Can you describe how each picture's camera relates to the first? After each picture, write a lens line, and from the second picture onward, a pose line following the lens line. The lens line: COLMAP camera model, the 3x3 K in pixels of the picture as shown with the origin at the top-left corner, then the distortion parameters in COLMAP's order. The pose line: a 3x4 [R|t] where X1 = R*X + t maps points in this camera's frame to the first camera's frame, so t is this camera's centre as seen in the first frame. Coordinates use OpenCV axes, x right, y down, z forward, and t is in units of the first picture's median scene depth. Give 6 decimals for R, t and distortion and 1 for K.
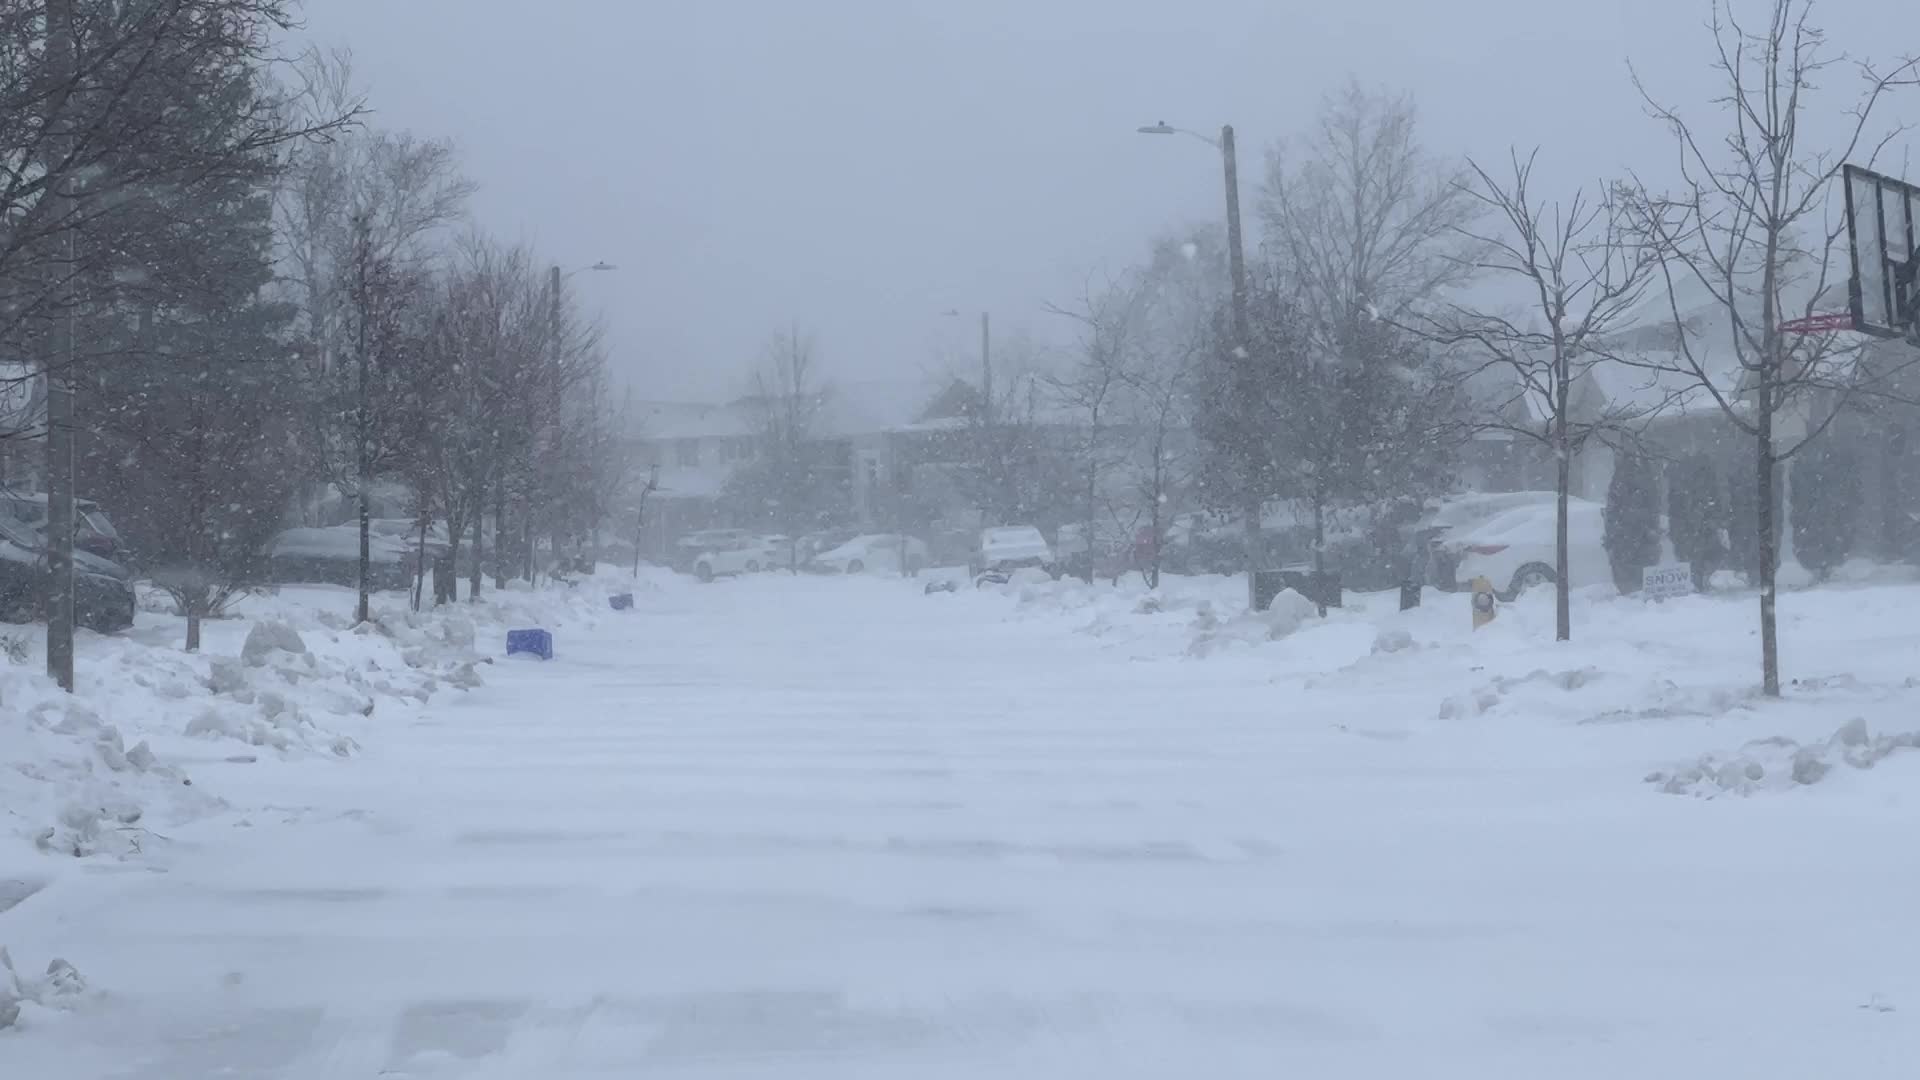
lens RADIAL K [[6870.3, 0, 960.0], [0, 6870.3, 540.0], [0, 0, 1]] dist [-0.304645, 2.640735]
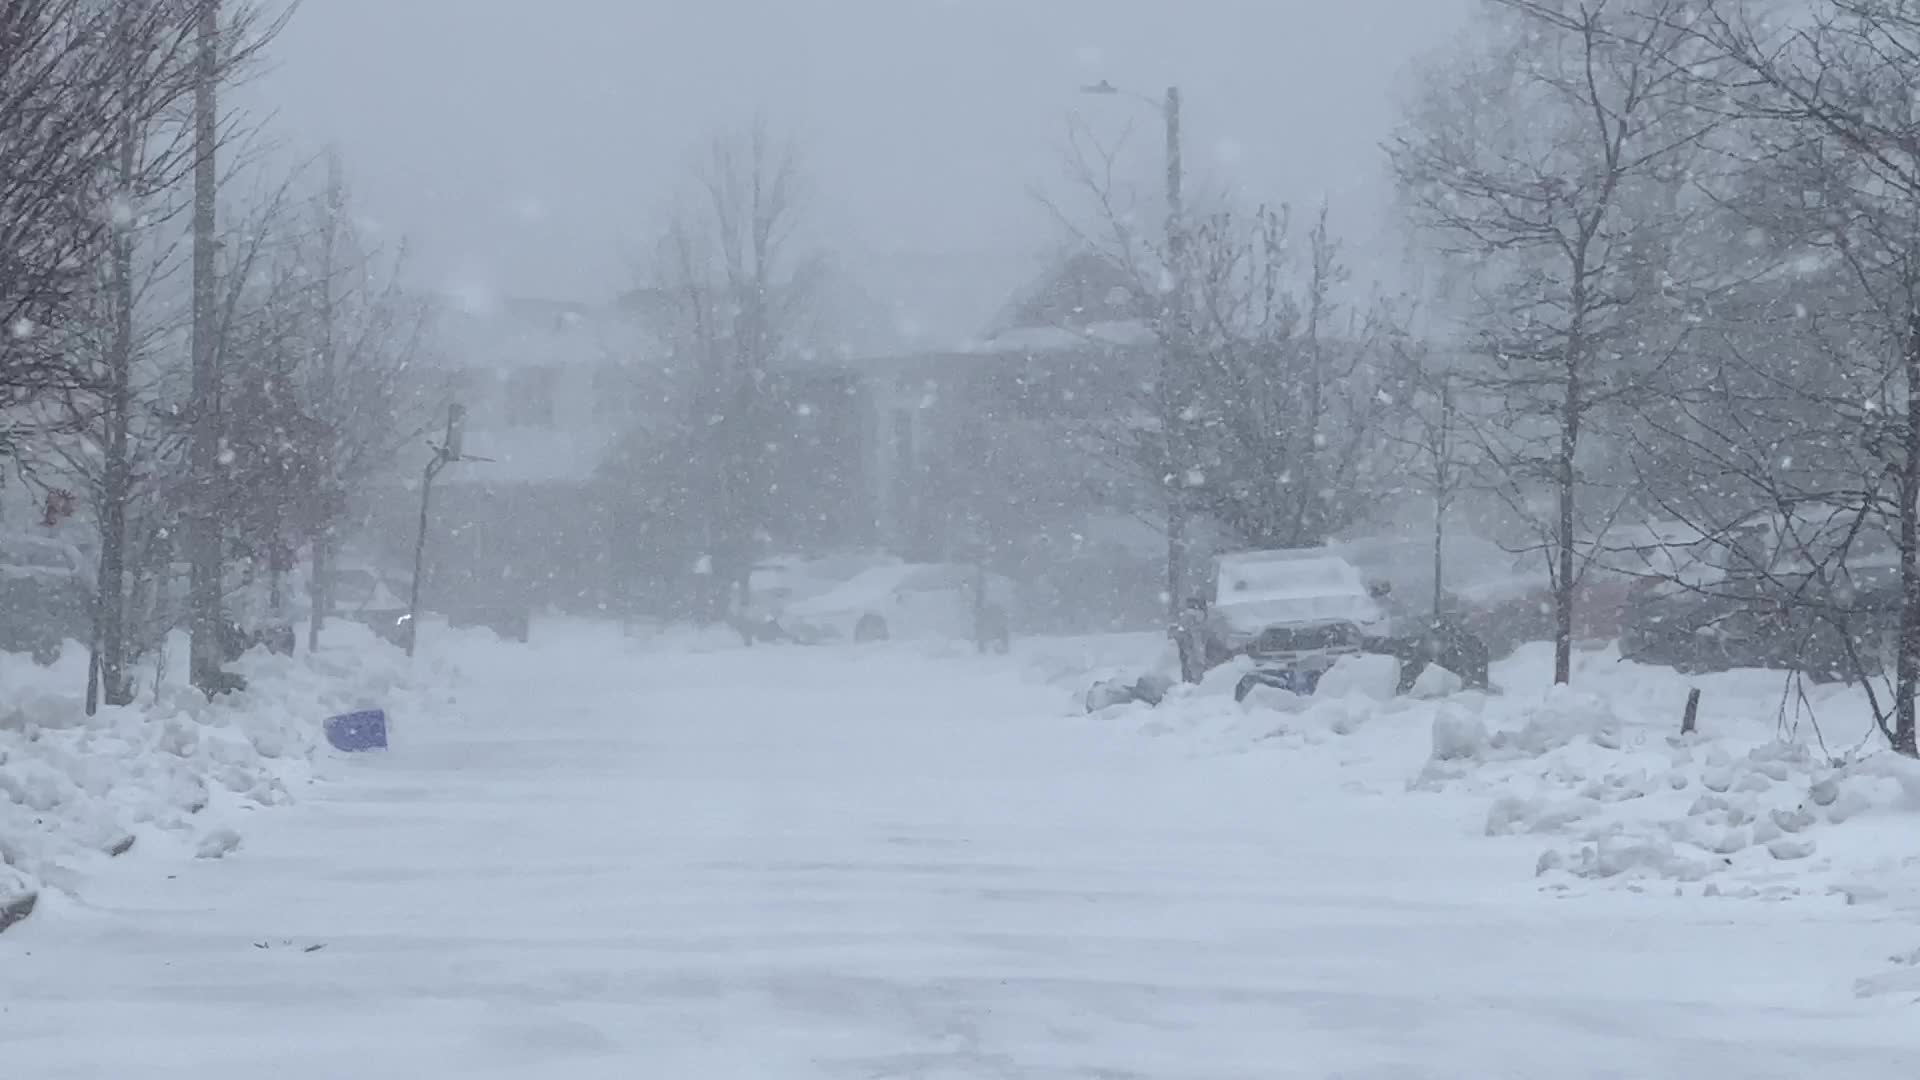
lens RADIAL K [[6870.3, 0, 960.0], [0, 6870.3, 540.0], [0, 0, 1]] dist [-0.304645, 2.640735]
pose [[0.999754, 0.008212, 0.020611, -0.021822], [-0.008149, 0.999962, -0.003115, -0.001129], [-0.020636, 0.002947, 0.999783, 0.579261]]
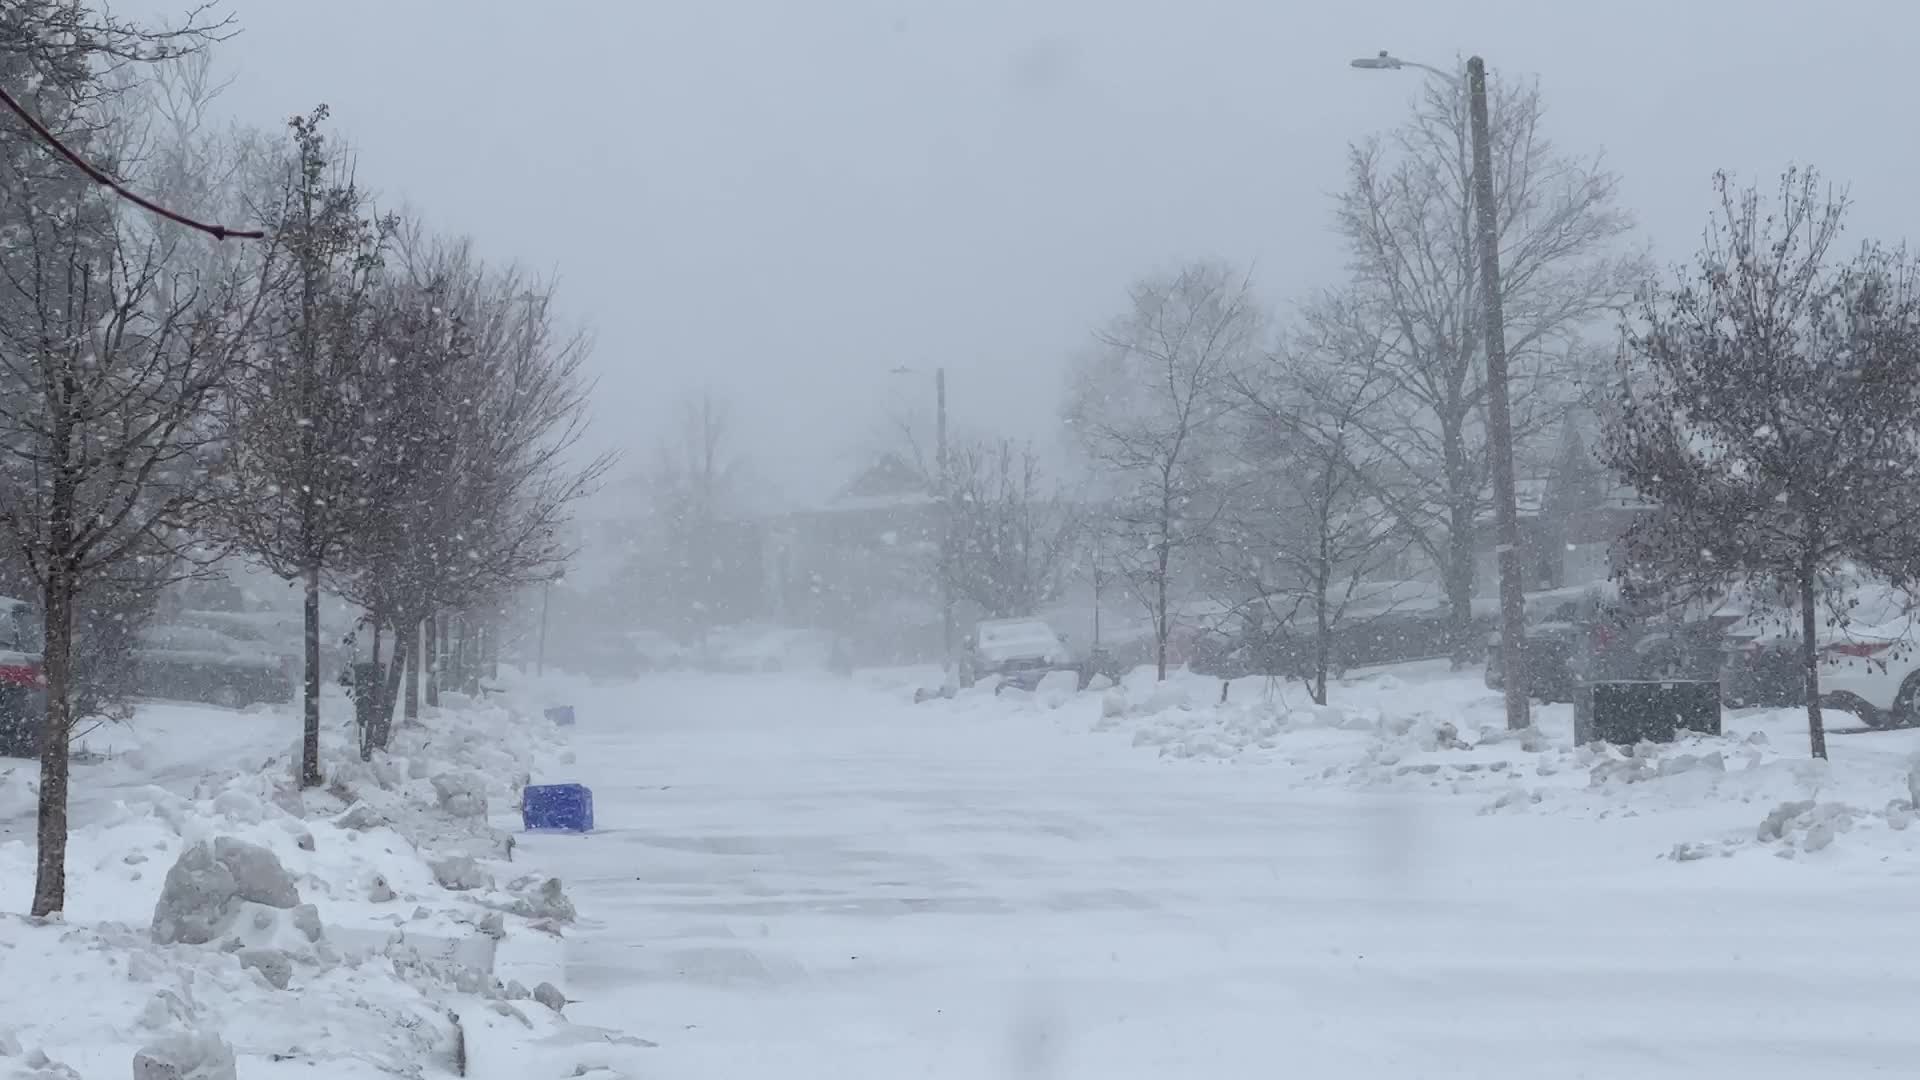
lens RADIAL K [[5128.8, 0, 960.0], [0, 5128.8, 540.0], [0, 0, 1]] dist [-0.121134, -0.202937]
pose [[0.997177, -0.007283, 0.074739, -0.045578], [0.008571, 0.999820, -0.016930, -0.001074], [-0.074602, 0.017523, 0.997059, 0.389375]]
